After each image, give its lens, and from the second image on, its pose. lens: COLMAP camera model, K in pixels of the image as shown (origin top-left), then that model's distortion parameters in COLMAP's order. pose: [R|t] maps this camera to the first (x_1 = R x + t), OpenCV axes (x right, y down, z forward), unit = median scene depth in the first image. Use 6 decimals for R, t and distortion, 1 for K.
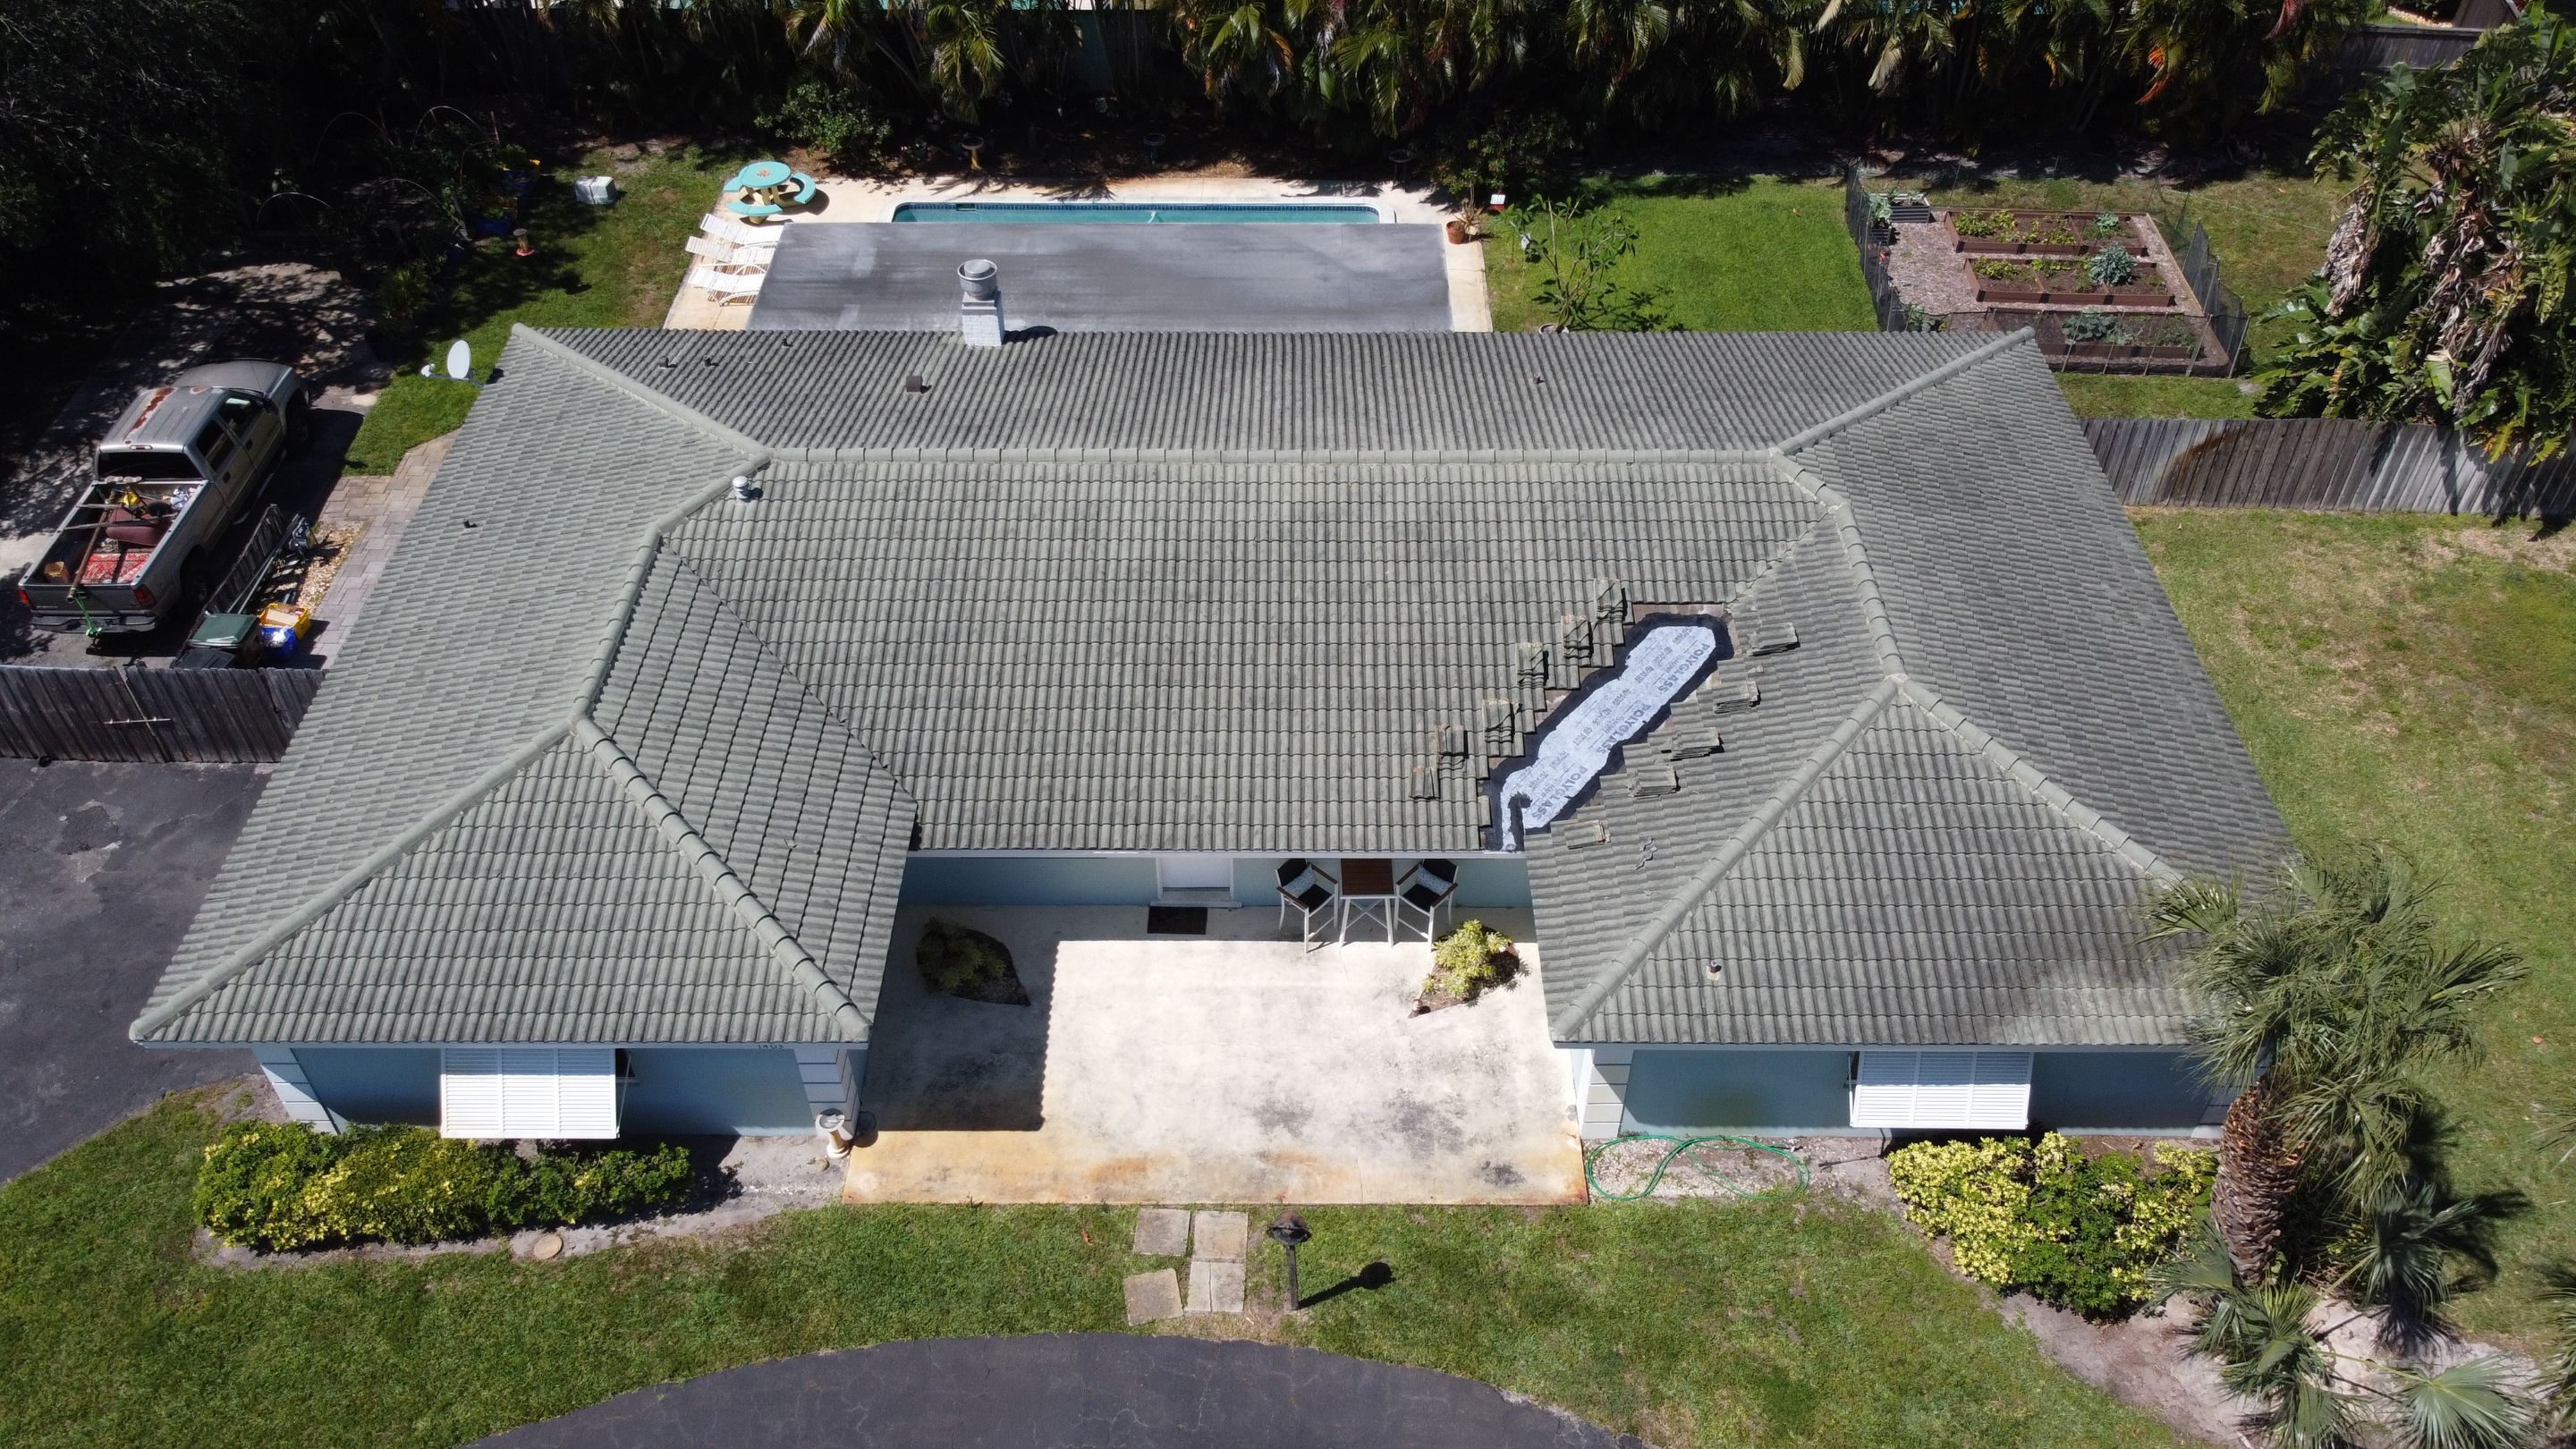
lens RADIAL K [[1929.4, 0, 1288.0], [0, 1929.4, 724.5], [0, 0, 1]] dist [-0.004239, -0.001273]
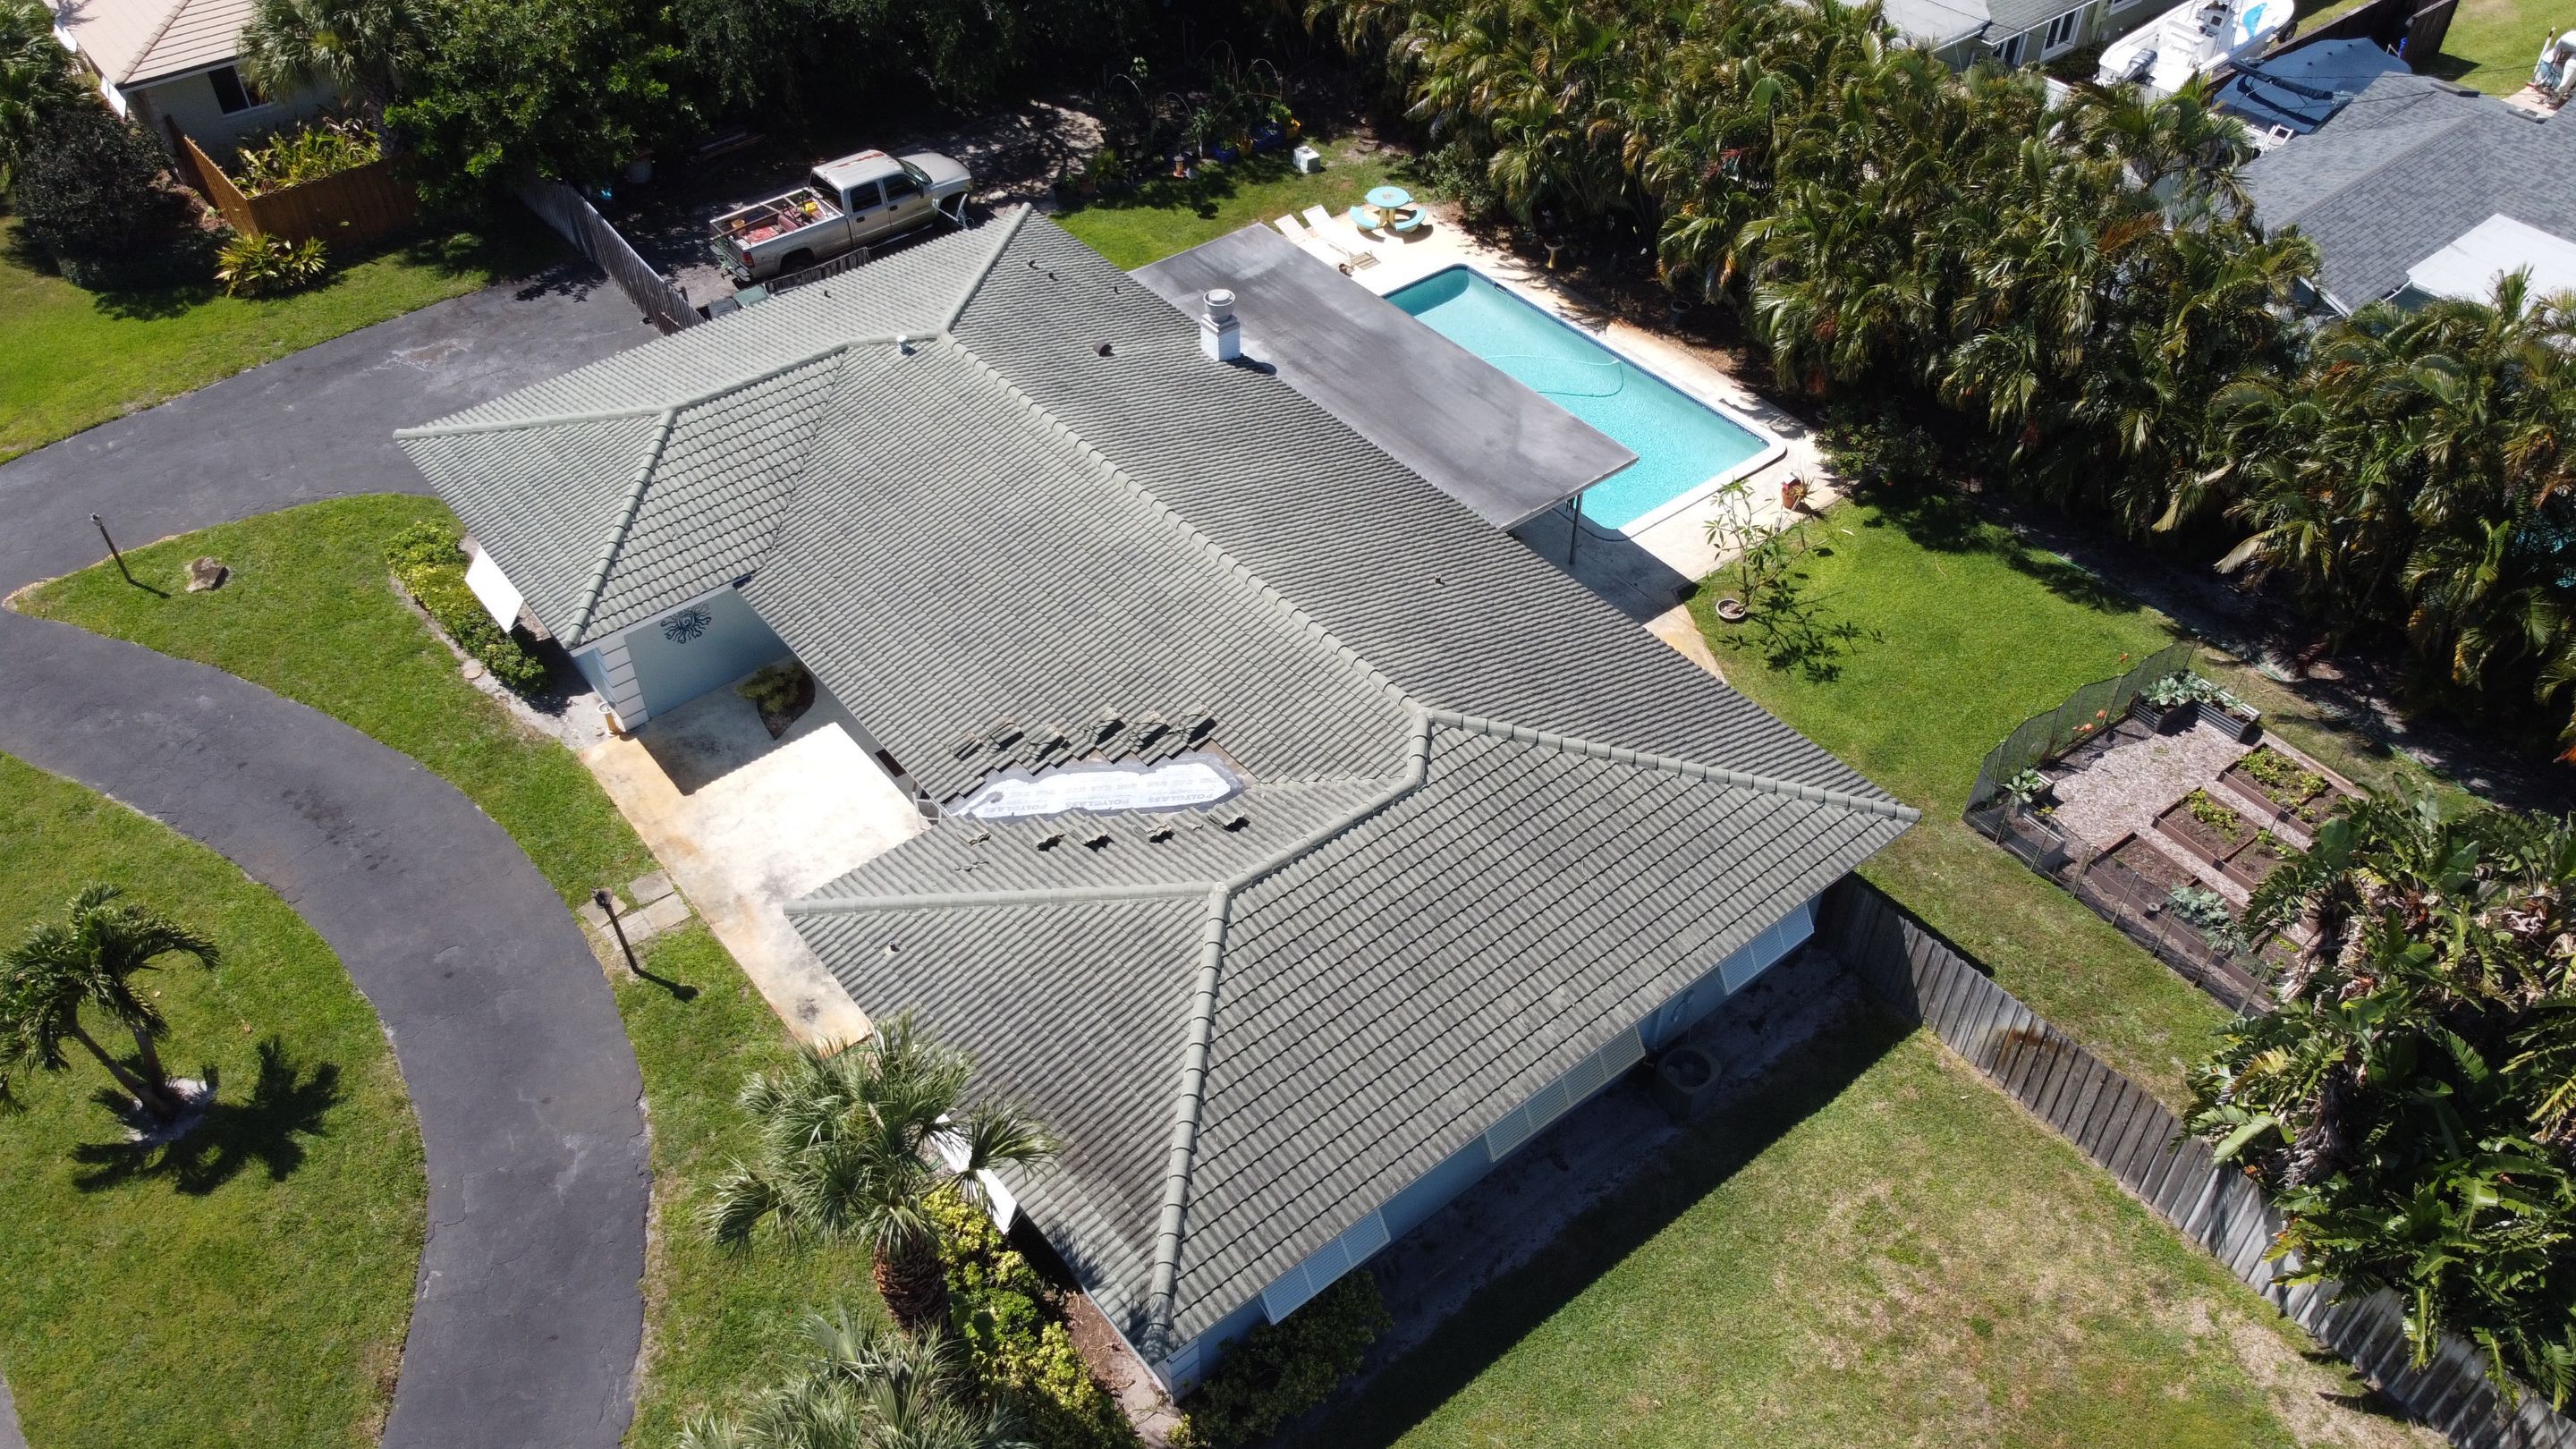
lens RADIAL K [[1910.0, 0, 1292.0], [0, 1910.0, 740.4], [0, 0, 1]] dist [-0.000326, -0.005125]
pose [[0.629910, 0.532578, -0.565309, 0.872207], [-0.532352, 0.826052, 0.185037, -0.304884], [0.565521, 0.184387, 0.803857, 0.099785]]
